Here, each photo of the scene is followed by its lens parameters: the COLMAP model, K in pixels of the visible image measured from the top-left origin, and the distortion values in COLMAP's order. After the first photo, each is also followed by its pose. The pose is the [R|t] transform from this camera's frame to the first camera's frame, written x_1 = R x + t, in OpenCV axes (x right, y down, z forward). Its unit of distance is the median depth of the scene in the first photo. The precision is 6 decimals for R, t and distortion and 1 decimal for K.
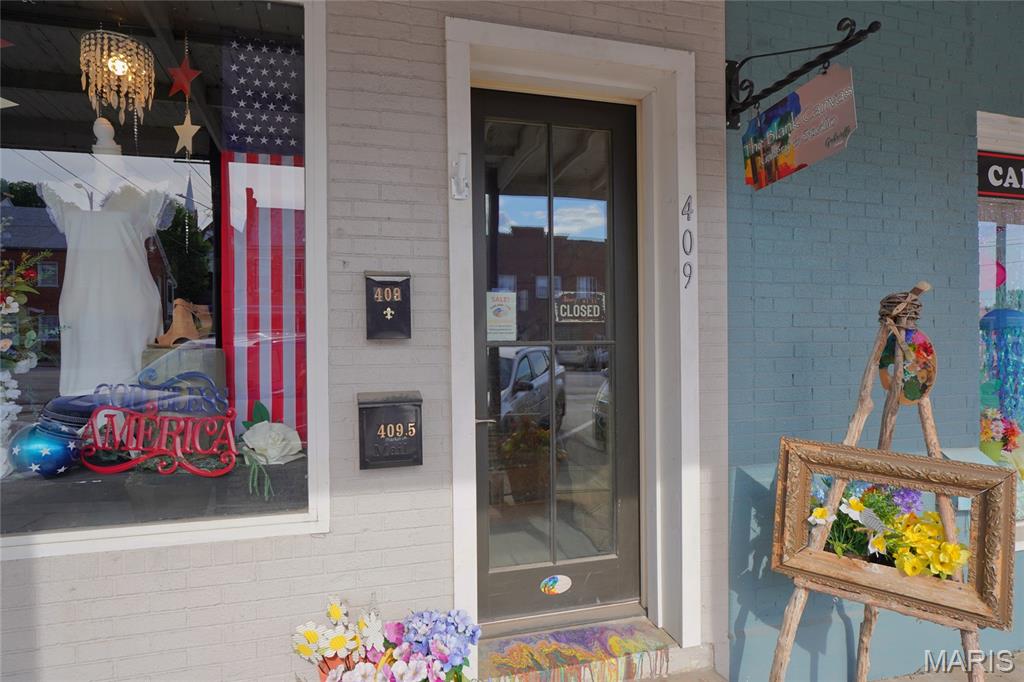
lens RADIAL K [[584.4, 0, 512.0], [0, 584.4, 341.0], [0, 0, 1]] dist [-0.013013, 0.001524]
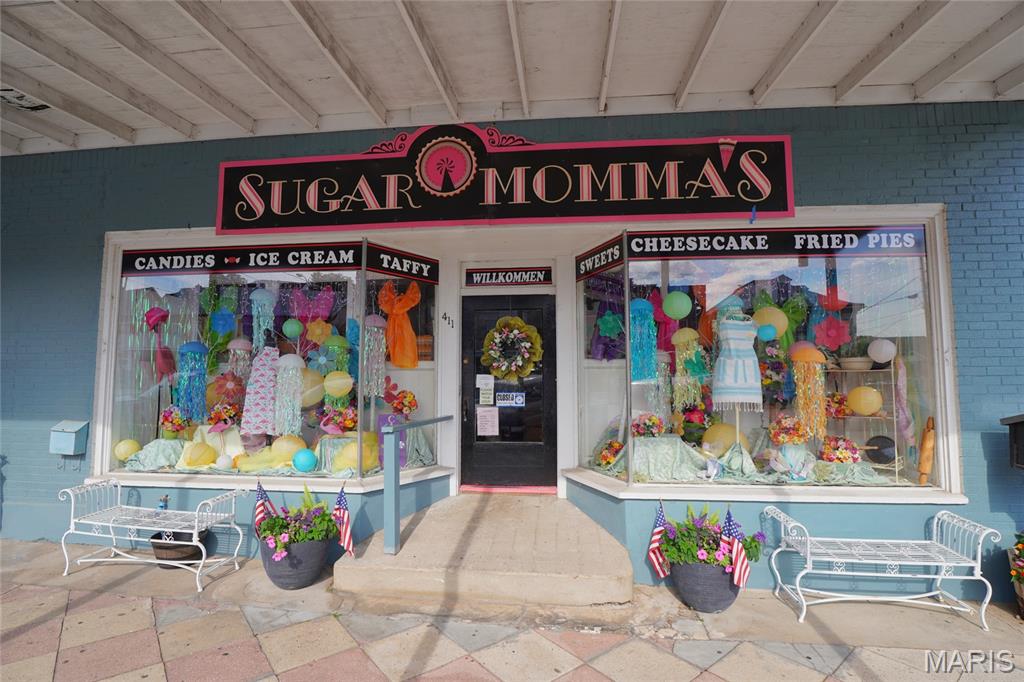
lens RADIAL K [[498.6, 0, 512.0], [0, 498.6, 341.0], [0, 0, 1]] dist [-0.032820, 0.000581]
pose [[0.927480, -0.018746, -0.373403, 3.558784], [-0.006969, 0.997702, -0.067397, 0.042276], [0.373808, 0.065111, 0.925218, 0.149664]]
